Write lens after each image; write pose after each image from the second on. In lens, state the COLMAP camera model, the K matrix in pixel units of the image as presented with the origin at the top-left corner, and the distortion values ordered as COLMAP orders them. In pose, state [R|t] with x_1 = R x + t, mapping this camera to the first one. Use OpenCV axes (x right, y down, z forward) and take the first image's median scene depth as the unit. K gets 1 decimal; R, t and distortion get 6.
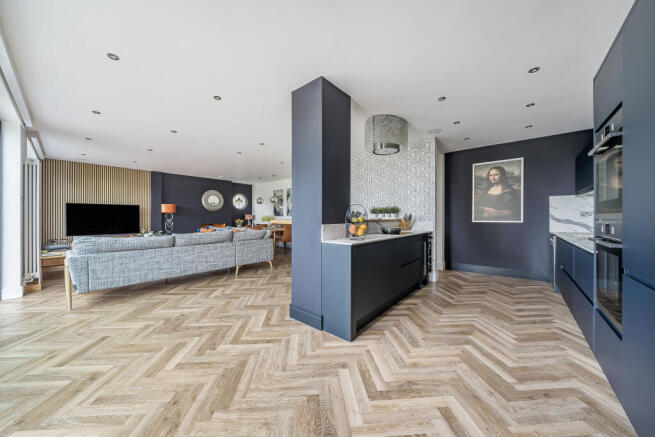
lens RADIAL K [[225.7, 0, 326.0], [0, 225.7, 218.2], [0, 0, 1]] dist [-0.001142, -0.000081]
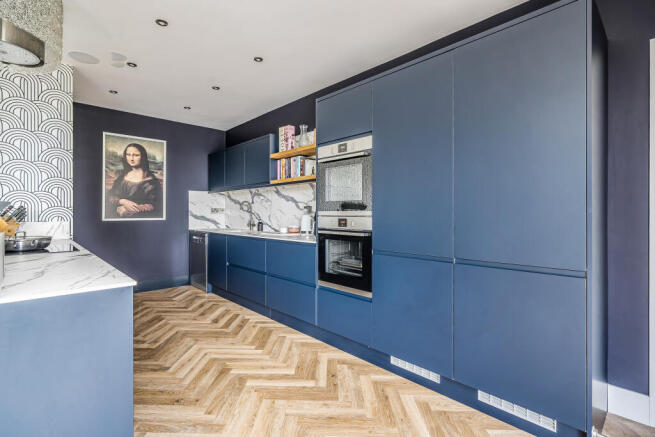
lens RADIAL K [[310.0, 0, 324.7], [0, 310.0, 216.9], [0, 0, 1]] dist [0.003015, 0.000102]
pose [[0.130270, -0.011092, 0.991417, -0.182185], [0.003130, 0.999937, 0.010776, -0.002478], [-0.991474, 0.001699, 0.130296, 0.294088]]
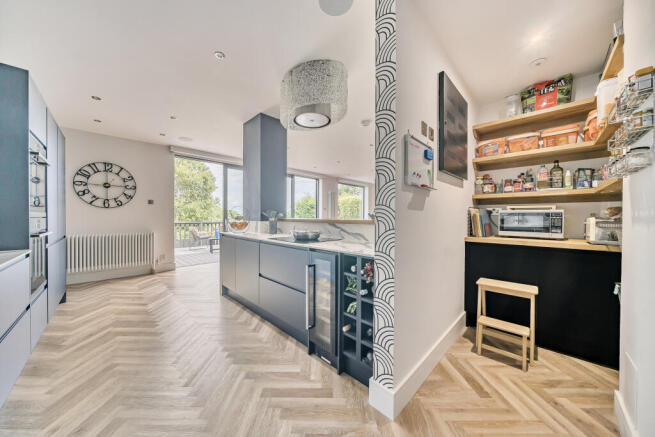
lens RADIAL K [[225.7, 0, 327.1], [0, 225.7, 218.2], [0, 0, 1]] dist [-0.001142, -0.000081]
pose [[-0.090335, -0.002892, -0.995907, 0.813723], [-0.001152, 0.999995, -0.002799, 0.003890], [0.995911, 0.000894, -0.090338, 0.943327]]
